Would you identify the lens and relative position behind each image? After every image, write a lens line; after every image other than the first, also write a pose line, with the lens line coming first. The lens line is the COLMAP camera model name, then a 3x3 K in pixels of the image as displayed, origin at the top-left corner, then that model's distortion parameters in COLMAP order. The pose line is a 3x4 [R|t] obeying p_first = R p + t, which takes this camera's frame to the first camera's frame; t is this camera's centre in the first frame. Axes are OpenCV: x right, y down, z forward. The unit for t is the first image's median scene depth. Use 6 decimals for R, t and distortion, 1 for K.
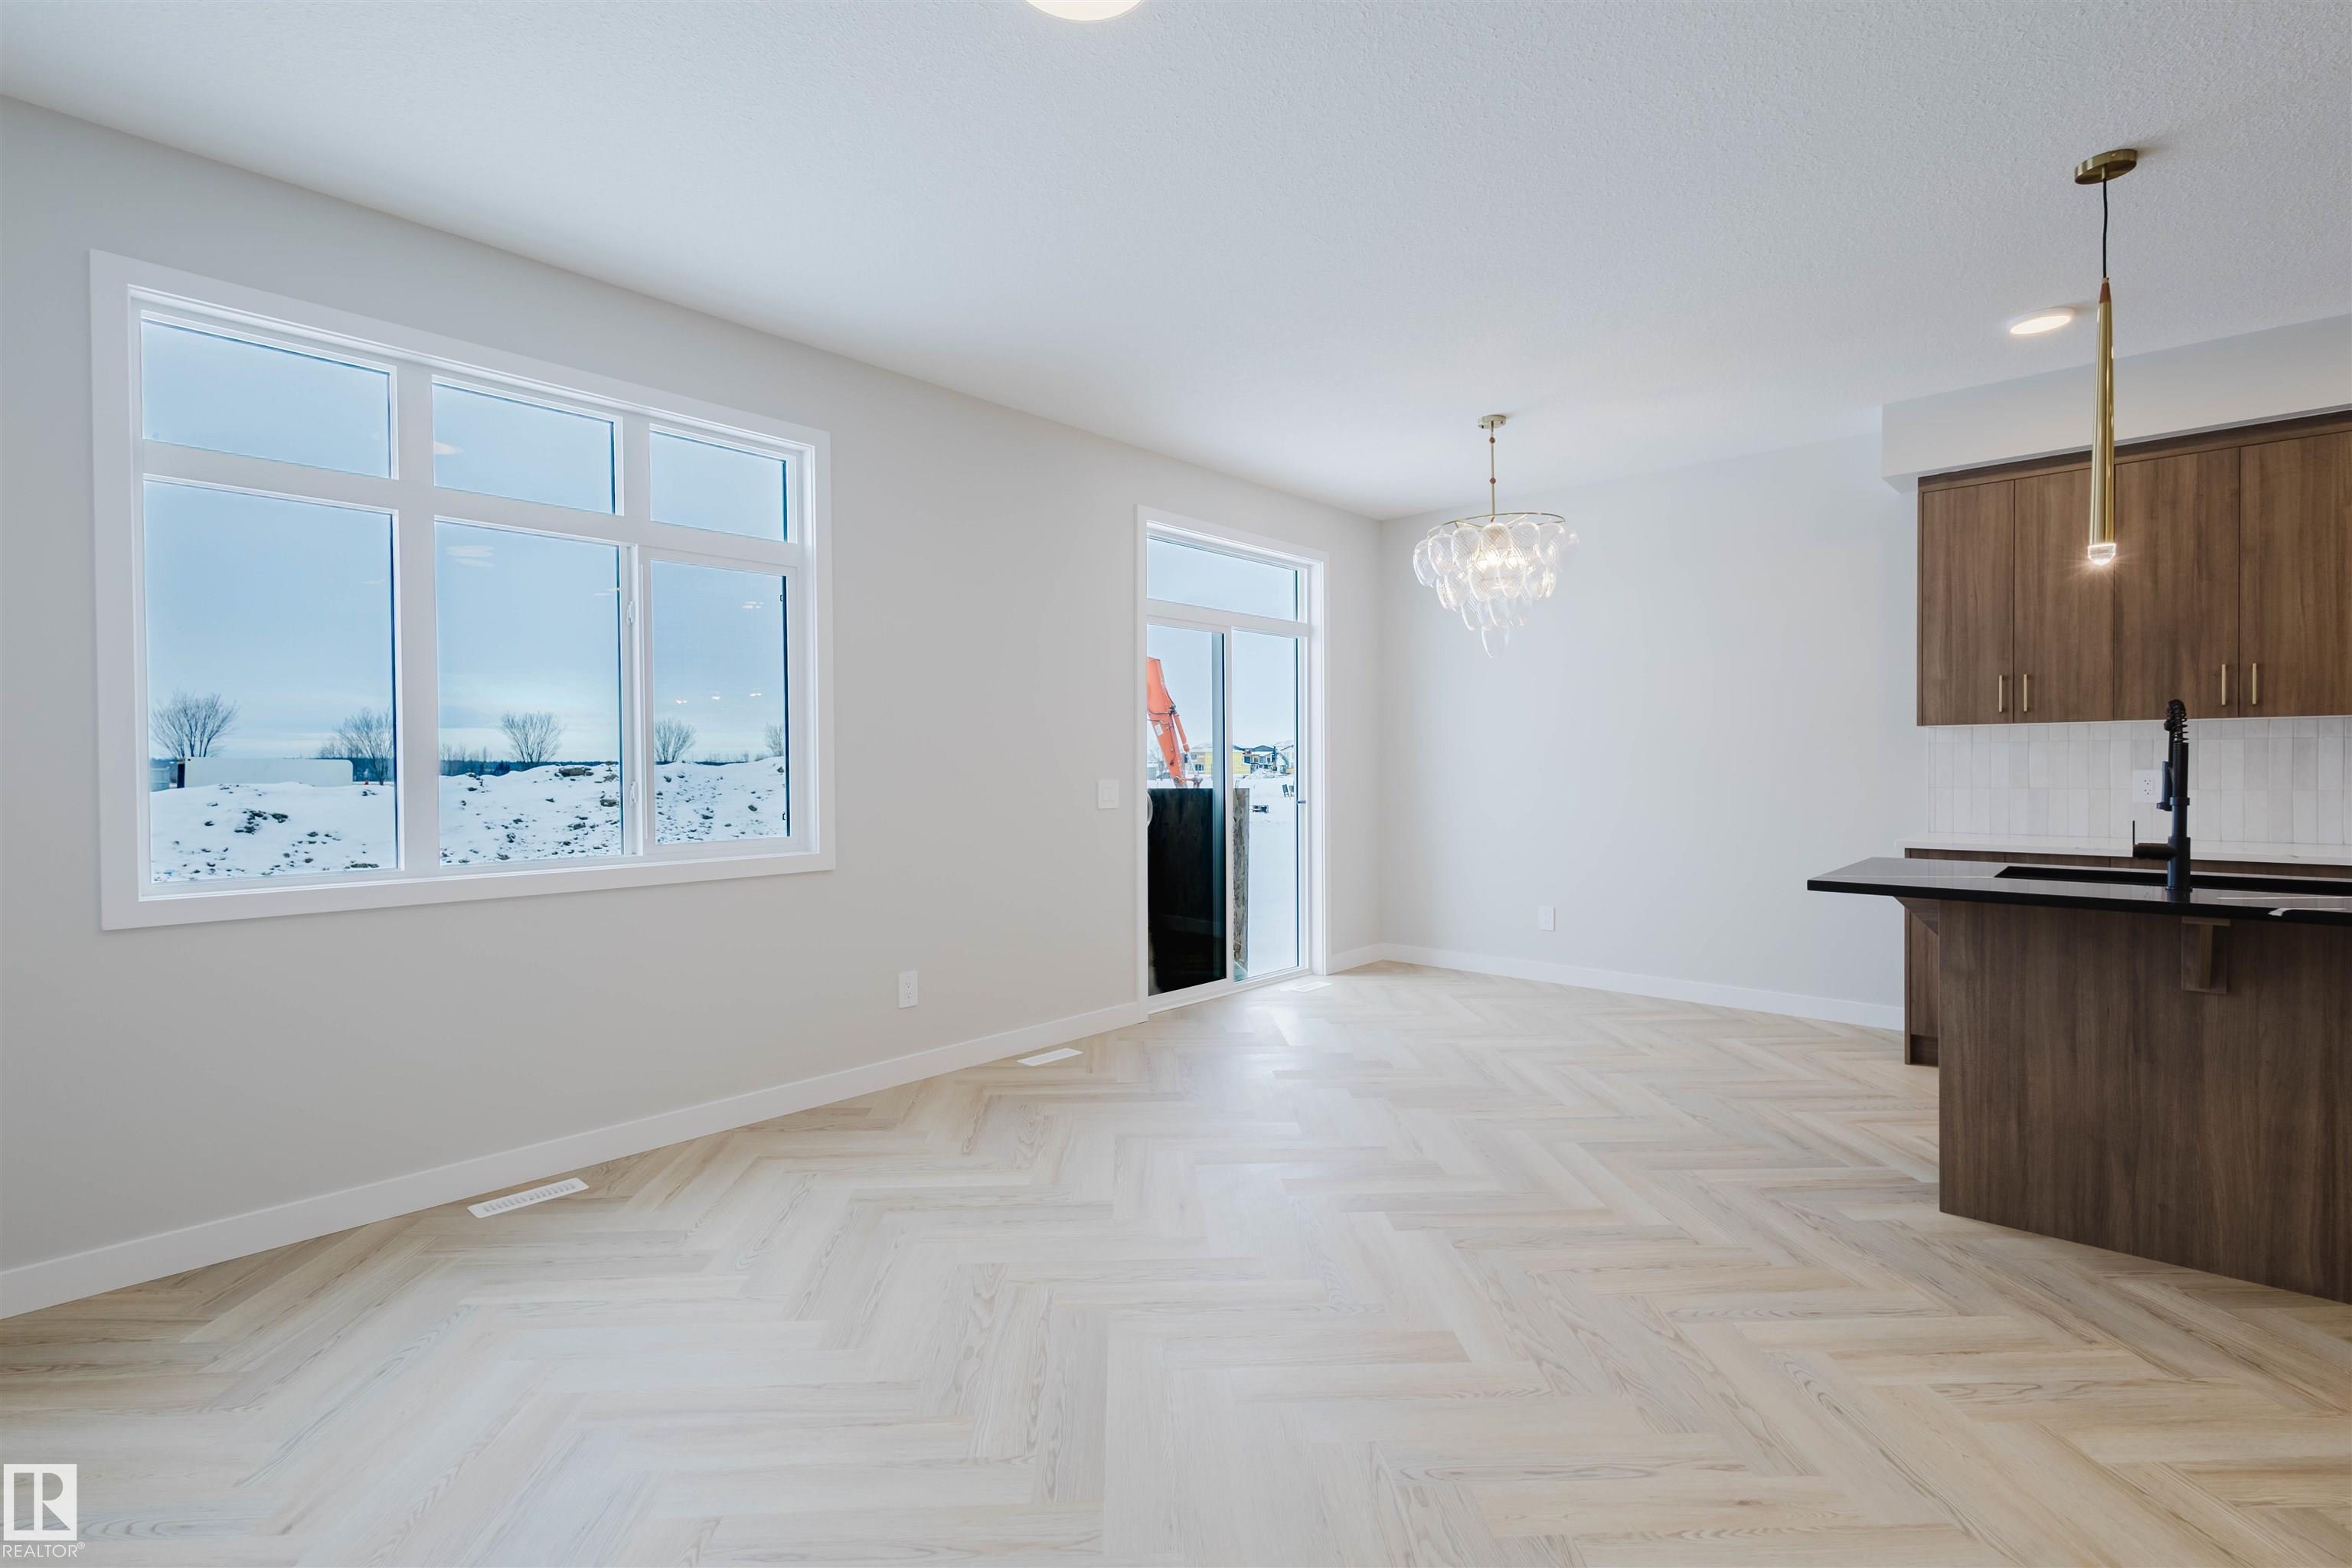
lens RADIAL K [[1082.6, 0, 1174.1], [0, 1082.6, 777.7], [0, 0, 1]] dist [0.015282, -0.004912]
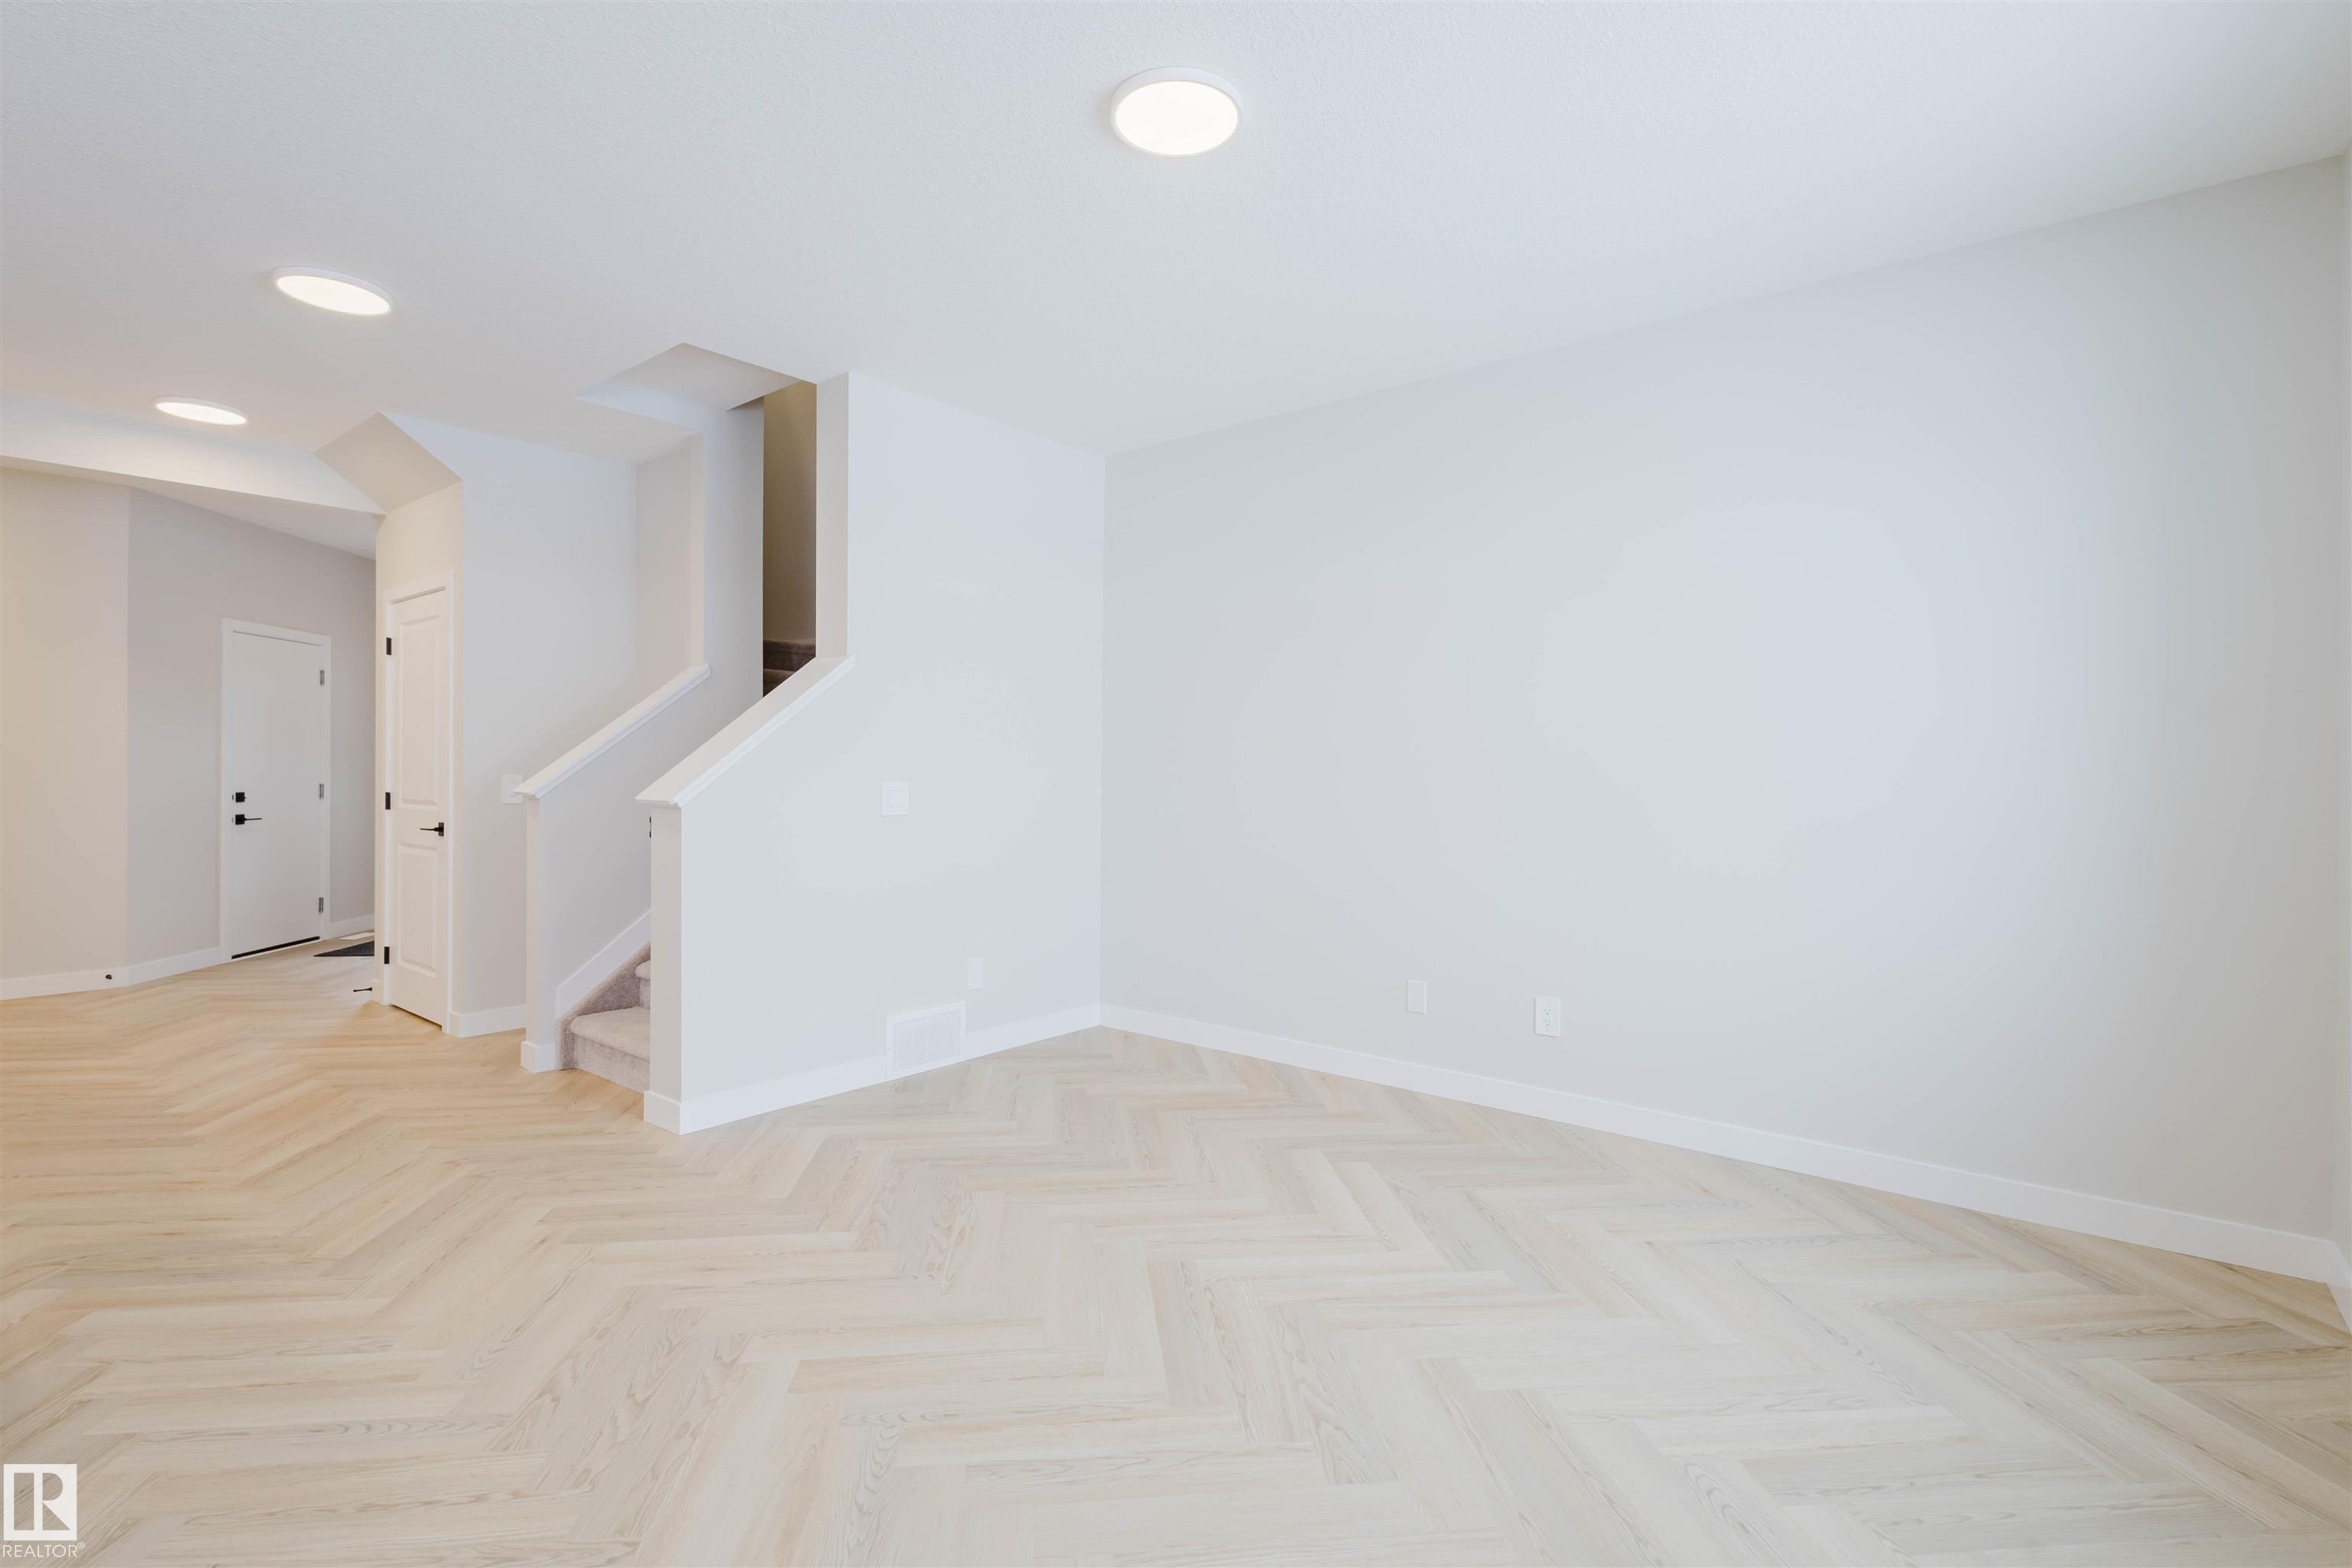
lens RADIAL K [[1082.6, 0, 1176.4], [0, 1082.6, 780.1], [0, 0, 1]] dist [0.015282, -0.004912]
pose [[-0.998377, -0.001386, -0.056934, -0.009111], [-0.002572, 0.999781, 0.020751, -0.012931], [0.056893, 0.020864, -0.998162, 1.122237]]
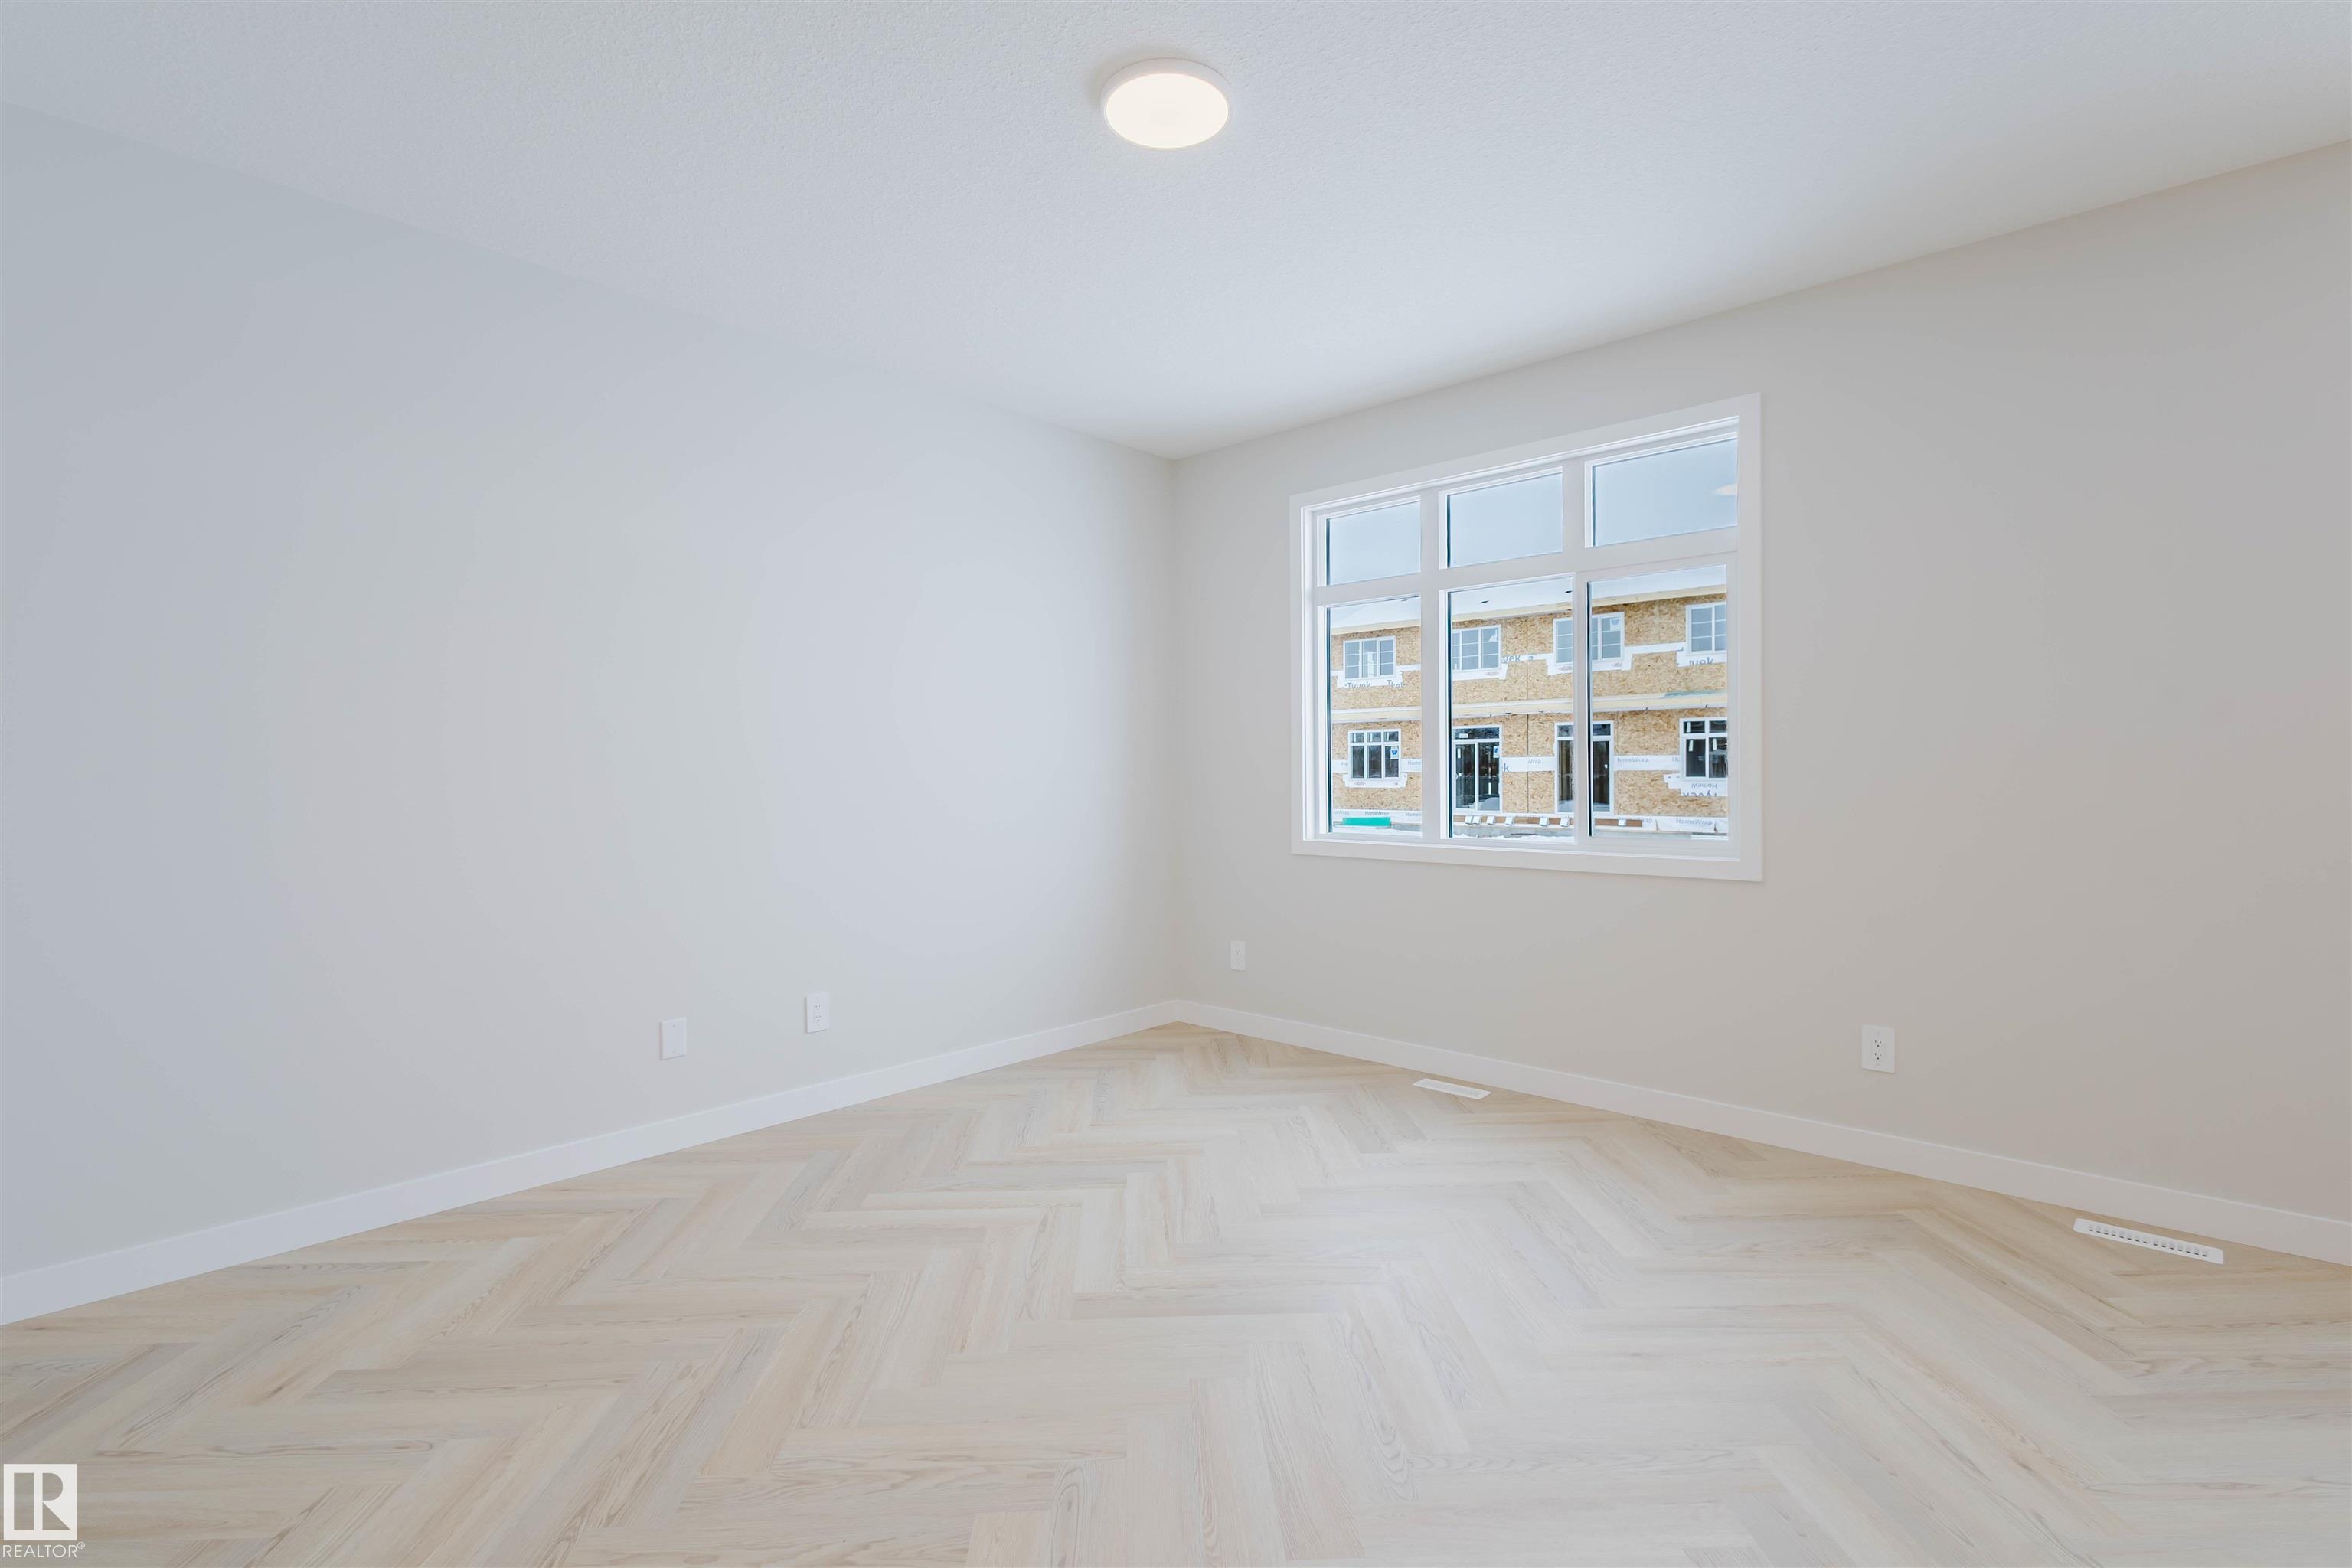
lens RADIAL K [[1082.6, 0, 1173.1], [0, 1082.6, 773.8], [0, 0, 1]] dist [0.015282, -0.004912]
pose [[-0.006245, 0.007439, -0.999953, 0.570776], [-0.006736, 0.999949, 0.007481, -0.007182], [0.999958, 0.006783, -0.006194, 0.512709]]
